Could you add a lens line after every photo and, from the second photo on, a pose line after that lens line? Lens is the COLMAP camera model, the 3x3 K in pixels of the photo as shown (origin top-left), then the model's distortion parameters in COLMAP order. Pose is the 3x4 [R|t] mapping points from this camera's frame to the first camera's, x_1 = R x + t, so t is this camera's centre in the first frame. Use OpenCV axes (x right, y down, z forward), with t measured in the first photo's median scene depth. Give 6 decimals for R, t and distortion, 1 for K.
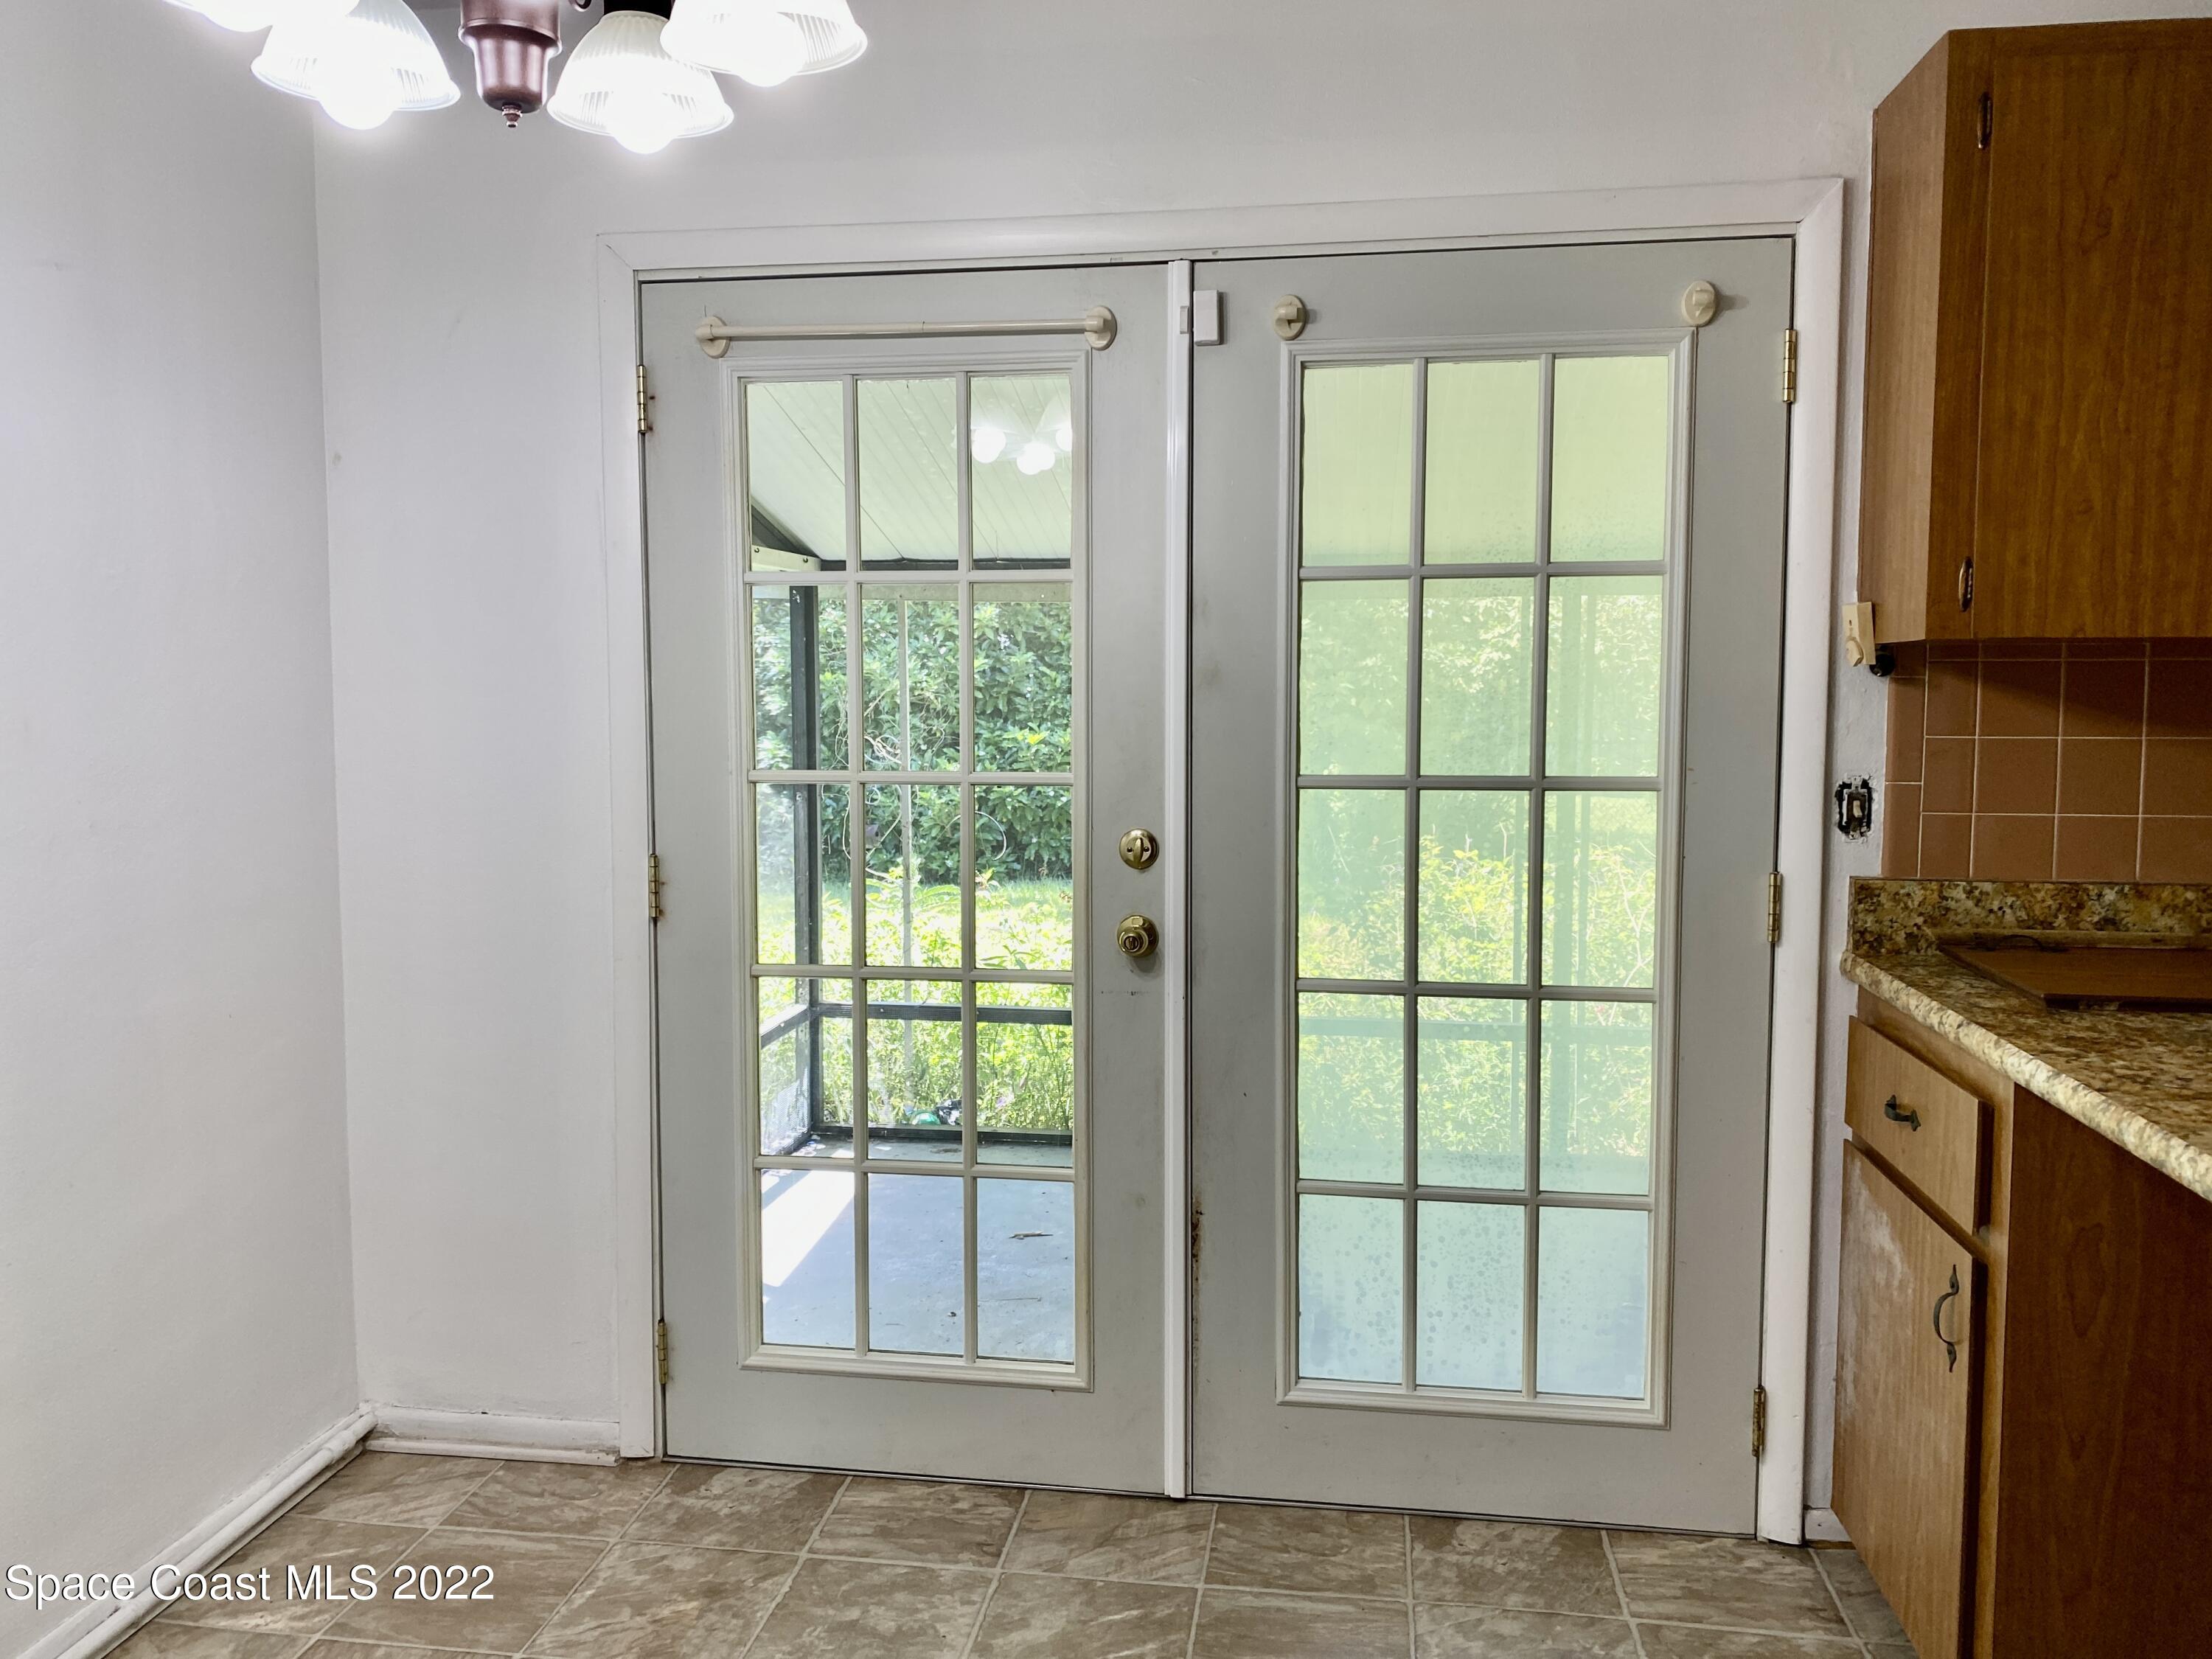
lens RADIAL K [[1748.6, 0, 1106.0], [0, 1748.6, 829.5], [0, 0, 1]] dist [0.064168, -0.102523]
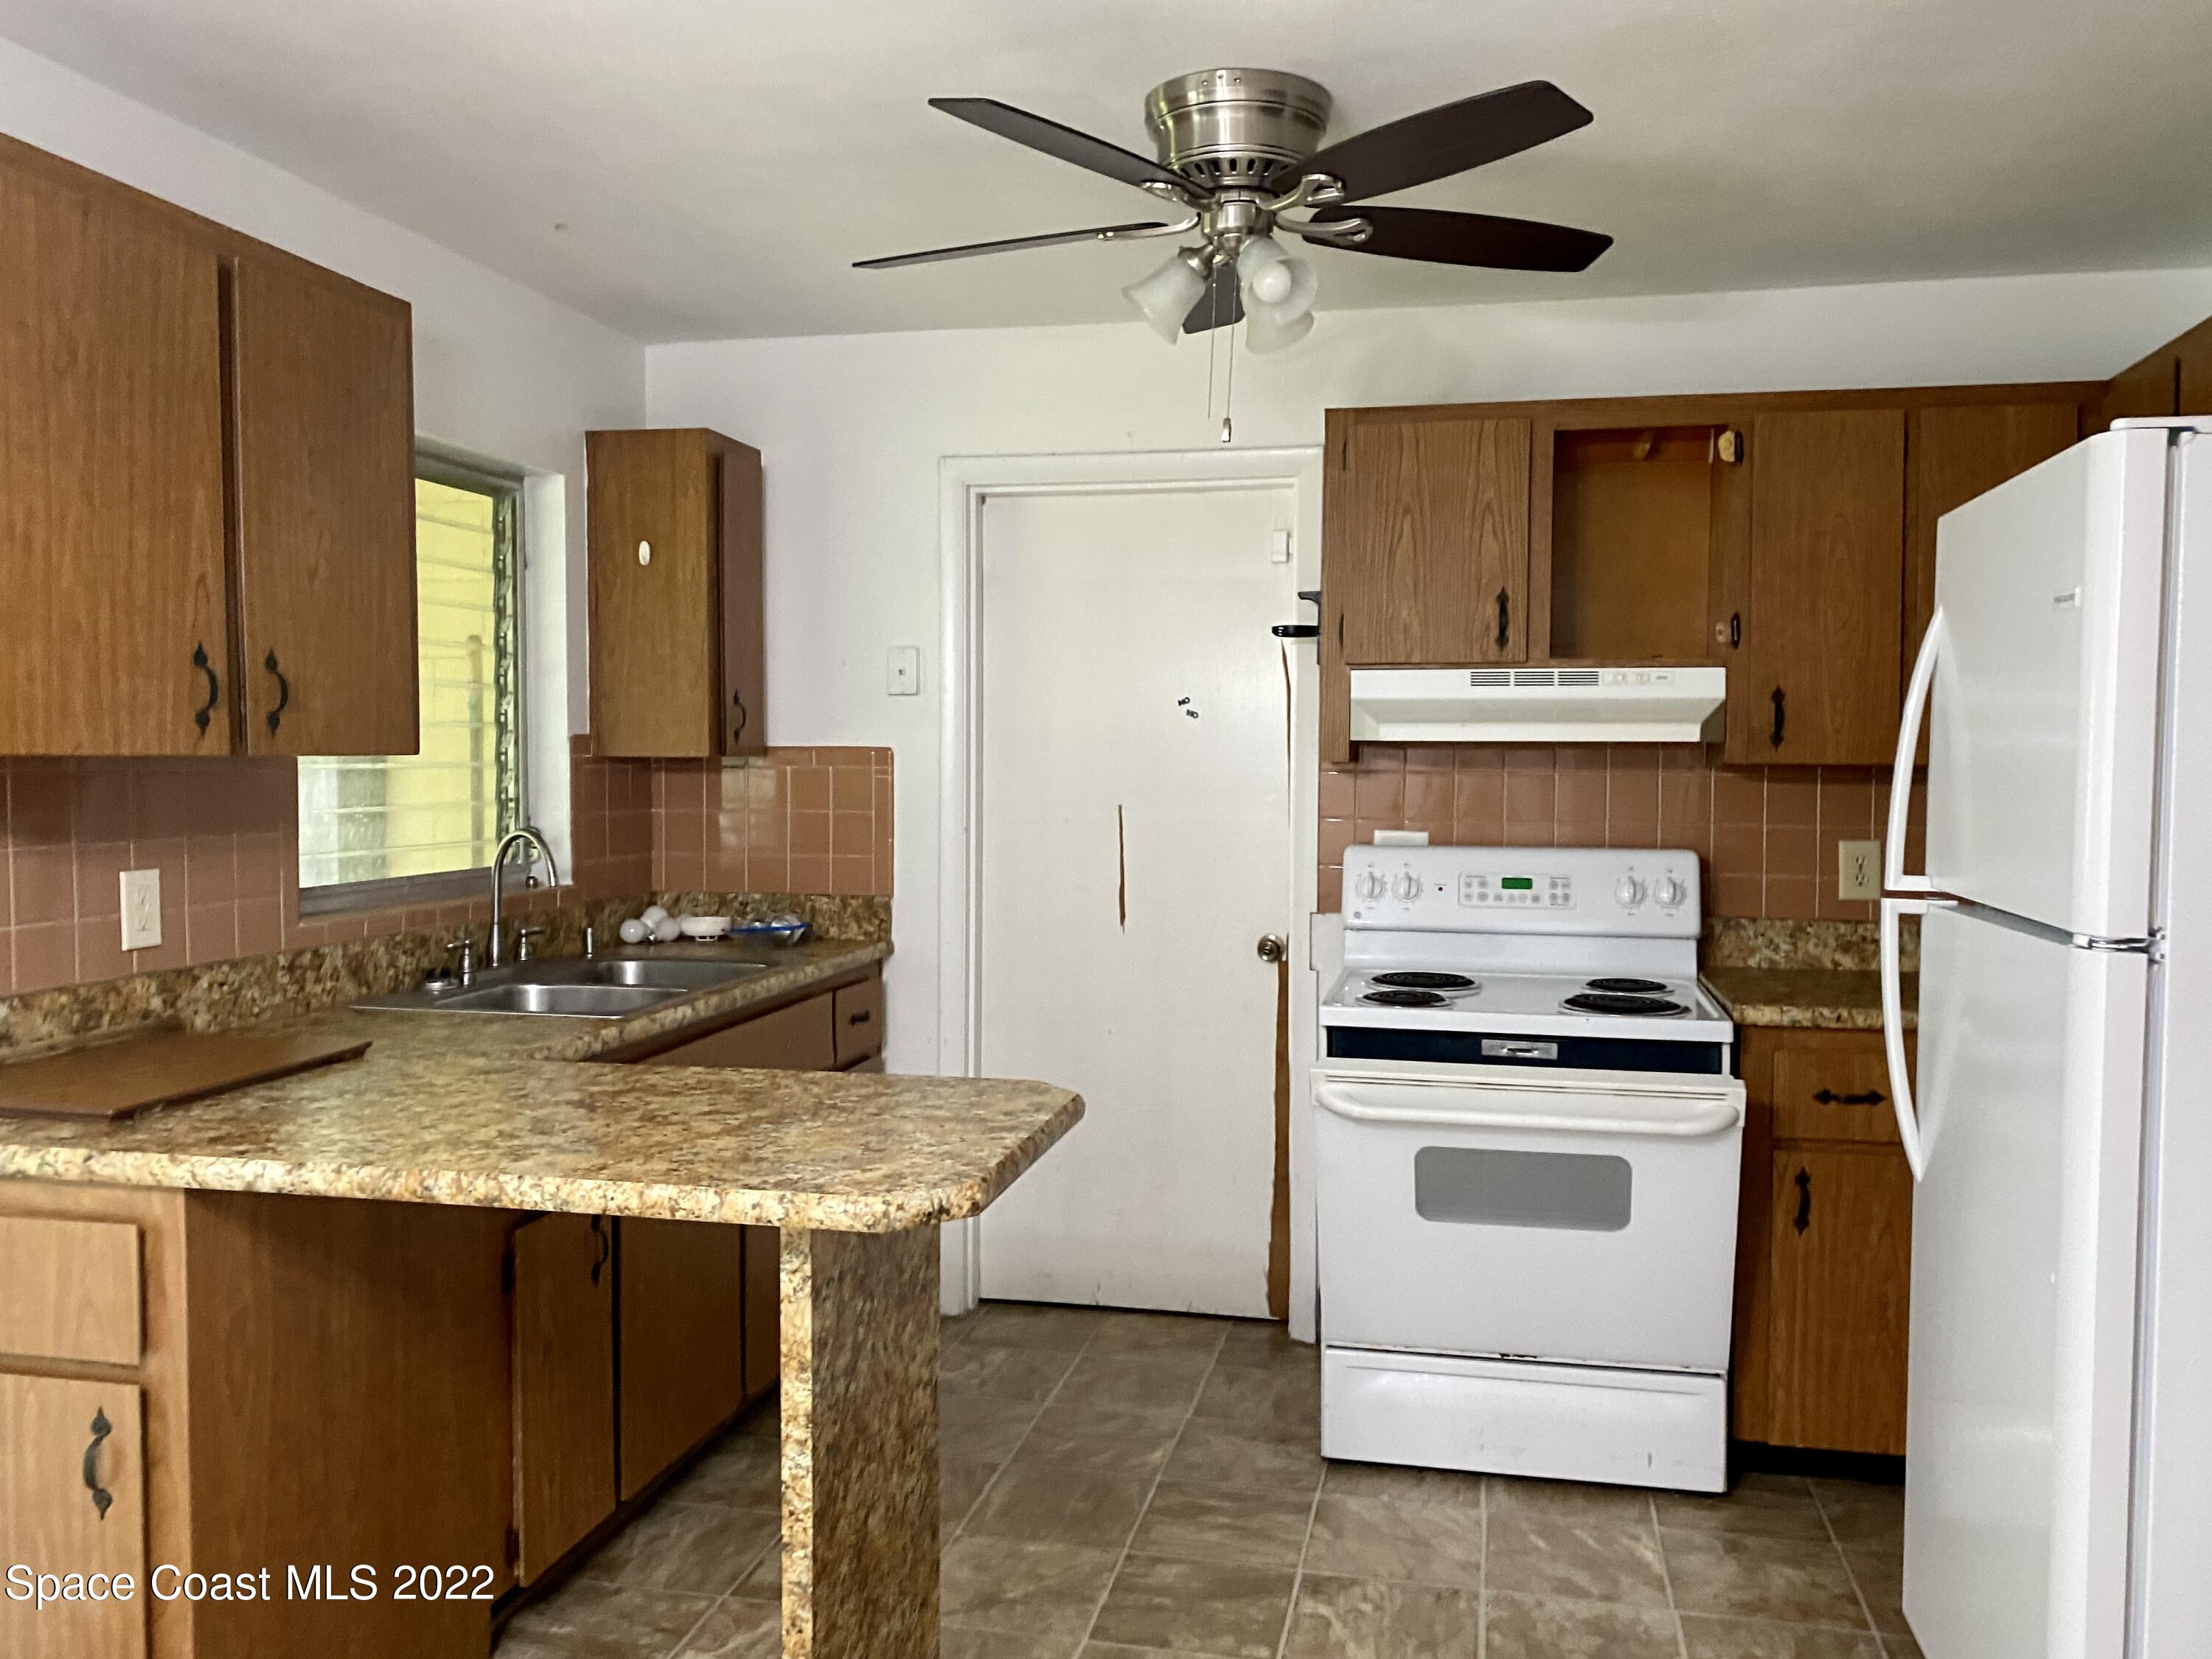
lens RADIAL K [[1657.3, 0, 1106.0], [0, 1657.3, 829.5], [0, 0, 1]] dist [0.081138, -0.106651]
pose [[0.036864, -0.038294, 0.998586, -0.393506], [0.083581, 0.995882, 0.035104, -0.051660], [-0.995819, 0.082169, 0.039913, 0.384229]]
